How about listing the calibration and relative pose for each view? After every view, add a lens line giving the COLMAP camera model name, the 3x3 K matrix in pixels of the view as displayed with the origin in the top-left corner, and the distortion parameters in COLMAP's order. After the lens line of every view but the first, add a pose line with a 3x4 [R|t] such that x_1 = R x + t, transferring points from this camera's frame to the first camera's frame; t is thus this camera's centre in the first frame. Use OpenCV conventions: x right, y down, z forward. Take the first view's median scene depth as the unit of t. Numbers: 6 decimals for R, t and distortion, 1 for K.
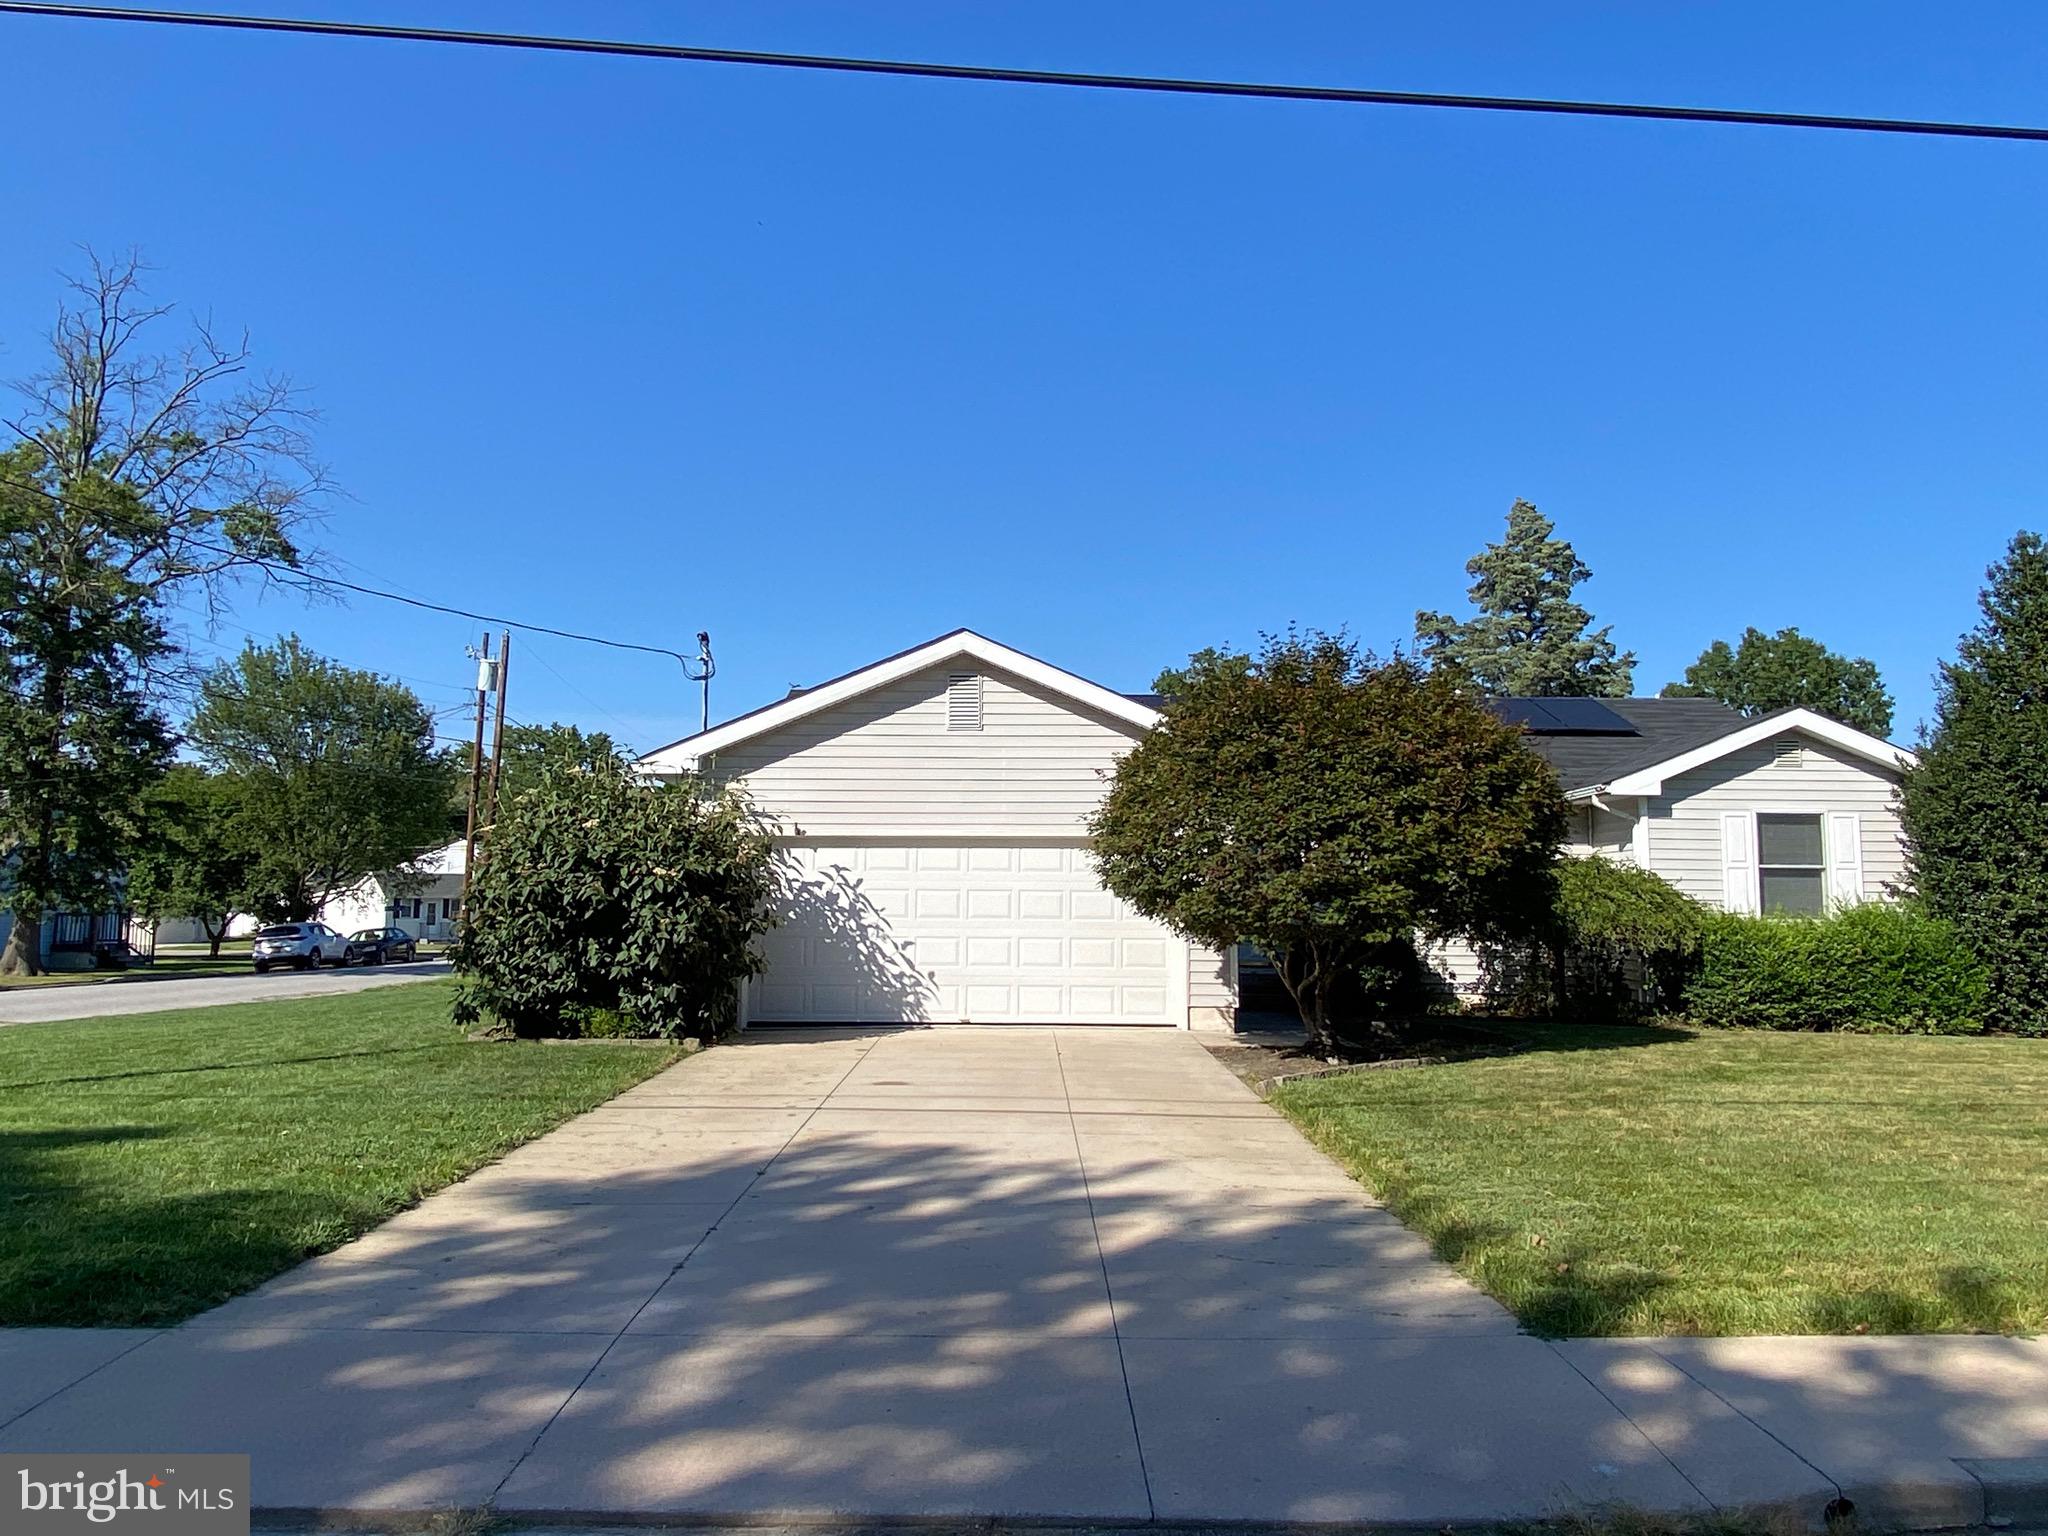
lens RADIAL K [[1461.7, 0, 1024.0], [0, 1461.7, 768.0], [0, 0, 1]] dist [0.003045, -0.050131]
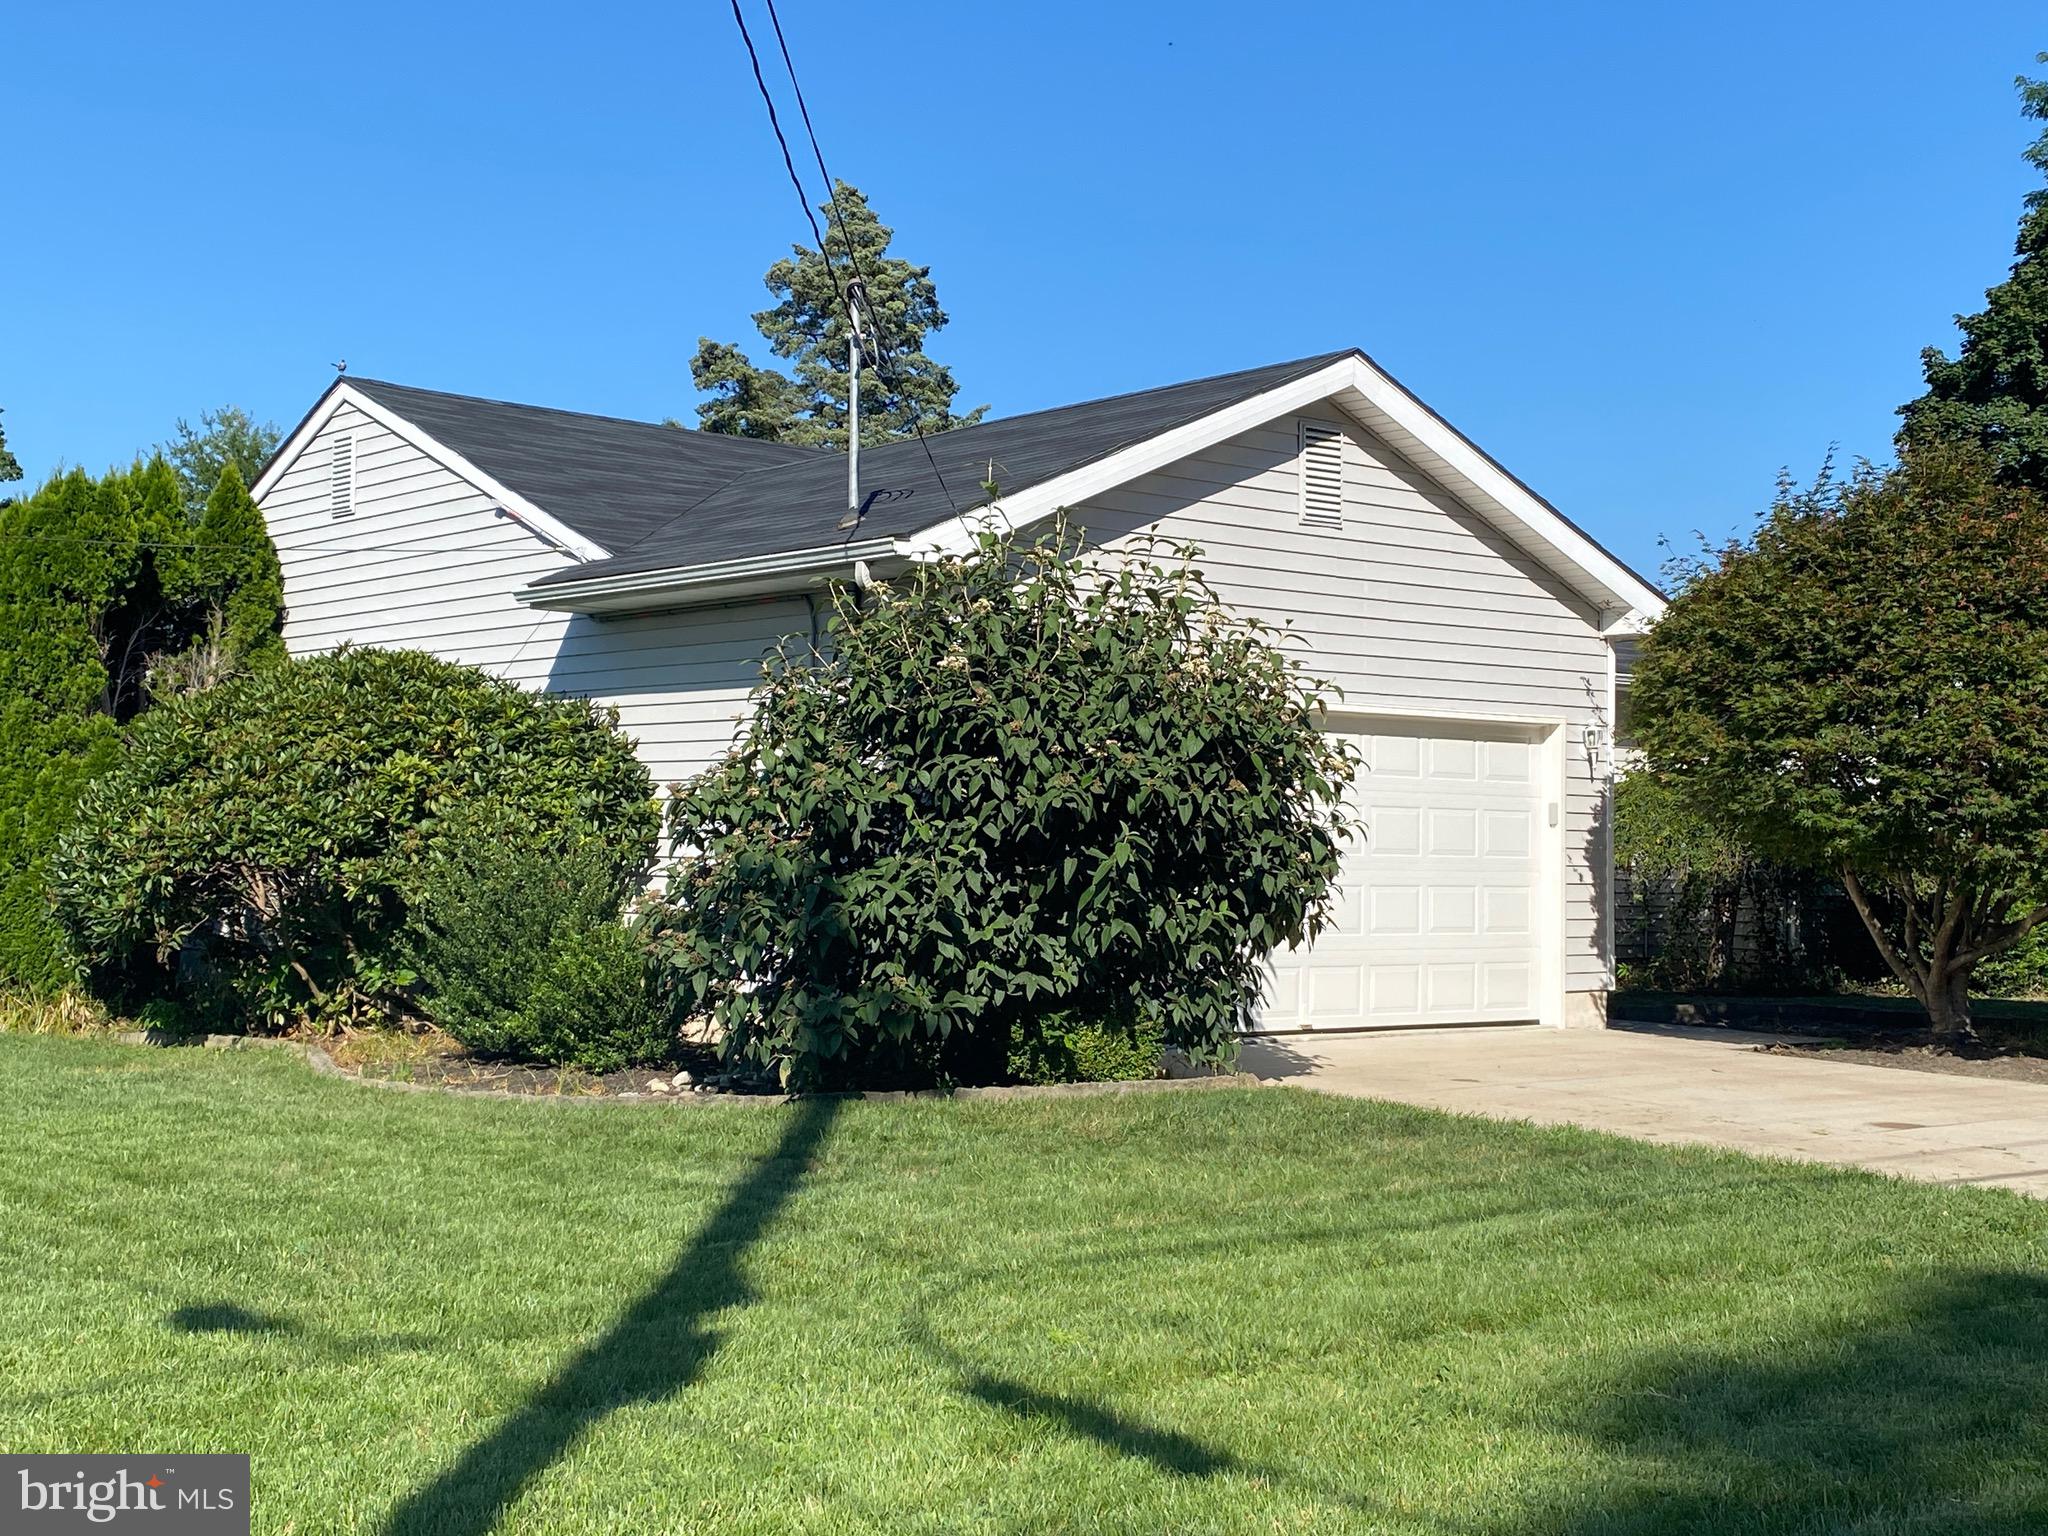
lens RADIAL K [[2462.1, 0, 1024.0], [0, 2462.1, 768.0], [0, 0, 1]] dist [0.002128, 0.000810]
pose [[0.774184, 0.027441, 0.632366, -0.752730], [-0.073609, 0.996184, 0.046889, 0.032526], [-0.628666, -0.082849, 0.773249, 0.322610]]
